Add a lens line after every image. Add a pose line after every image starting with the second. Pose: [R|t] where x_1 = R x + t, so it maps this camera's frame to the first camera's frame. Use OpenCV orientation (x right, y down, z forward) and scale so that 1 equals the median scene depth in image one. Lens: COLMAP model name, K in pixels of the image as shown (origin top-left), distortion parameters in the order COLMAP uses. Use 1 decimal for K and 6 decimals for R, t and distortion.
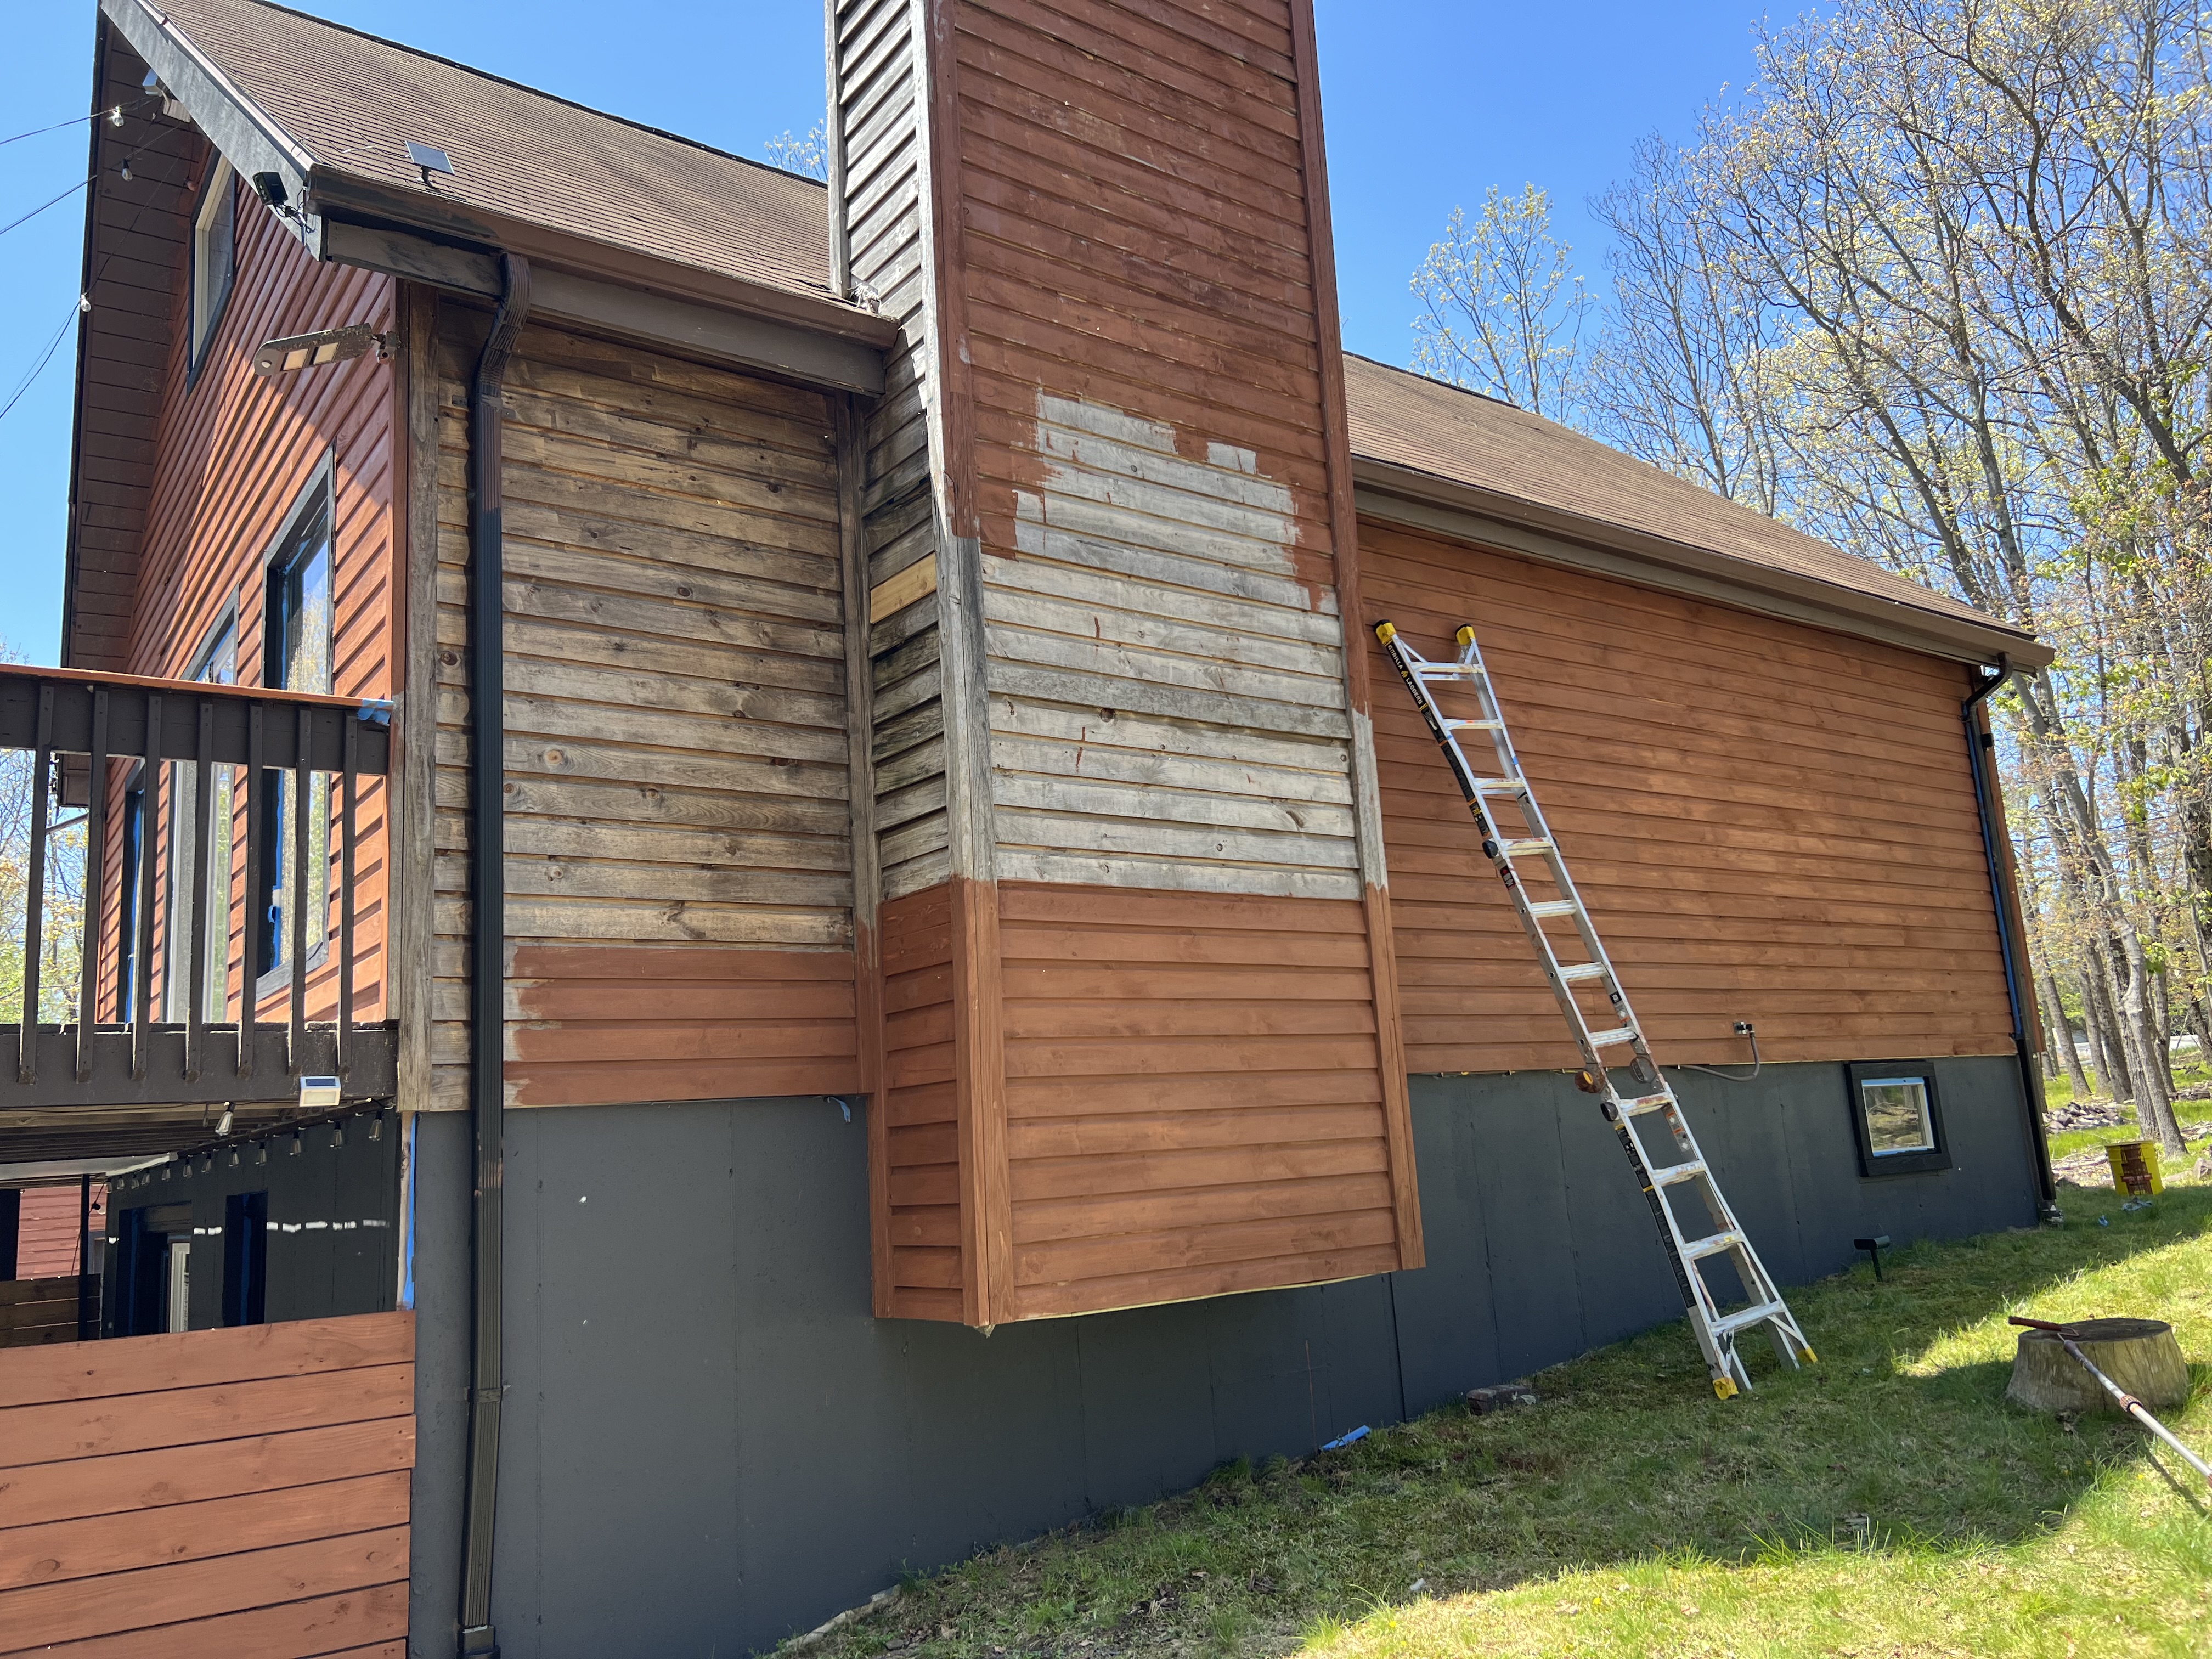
lens RADIAL K [[1665.5, 0, 1102.5], [0, 1665.5, 826.3], [0, 0, 1]] dist [0.051883, -0.049206]
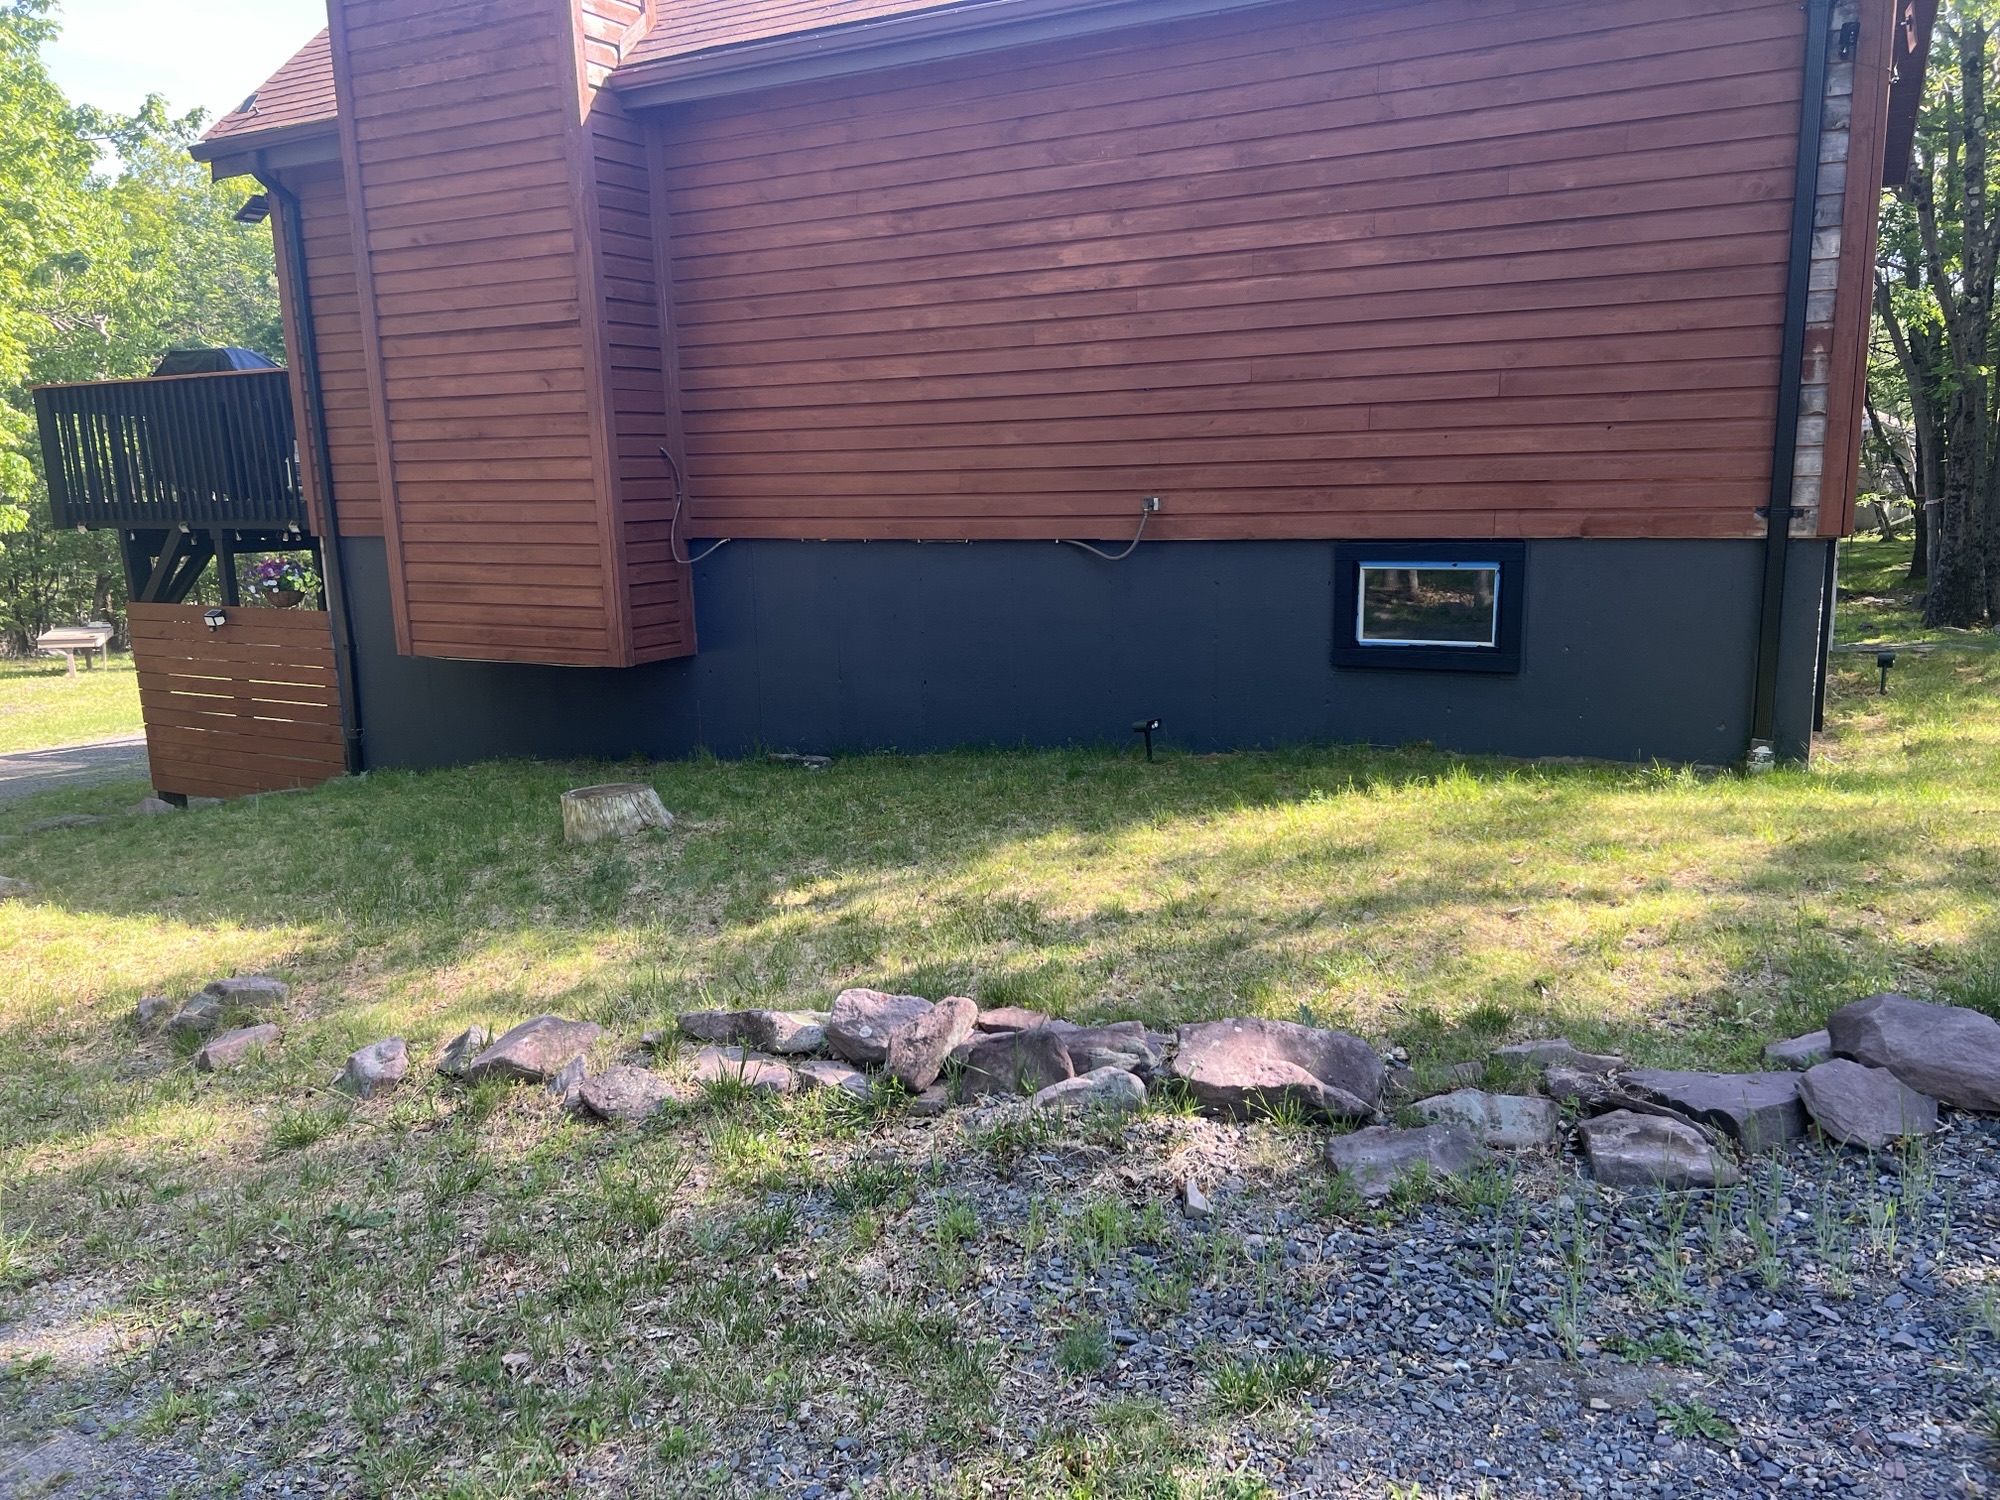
lens RADIAL K [[1493.9, 0, 1001.6], [0, 1493.9, 760.8], [0, 0, 1]] dist [0.008040, -0.001442]
pose [[0.426498, 0.218662, -0.877660, 1.162451], [0.164464, 0.935414, 0.312972, -0.030096], [0.889411, -0.277826, 0.362990, 0.556236]]
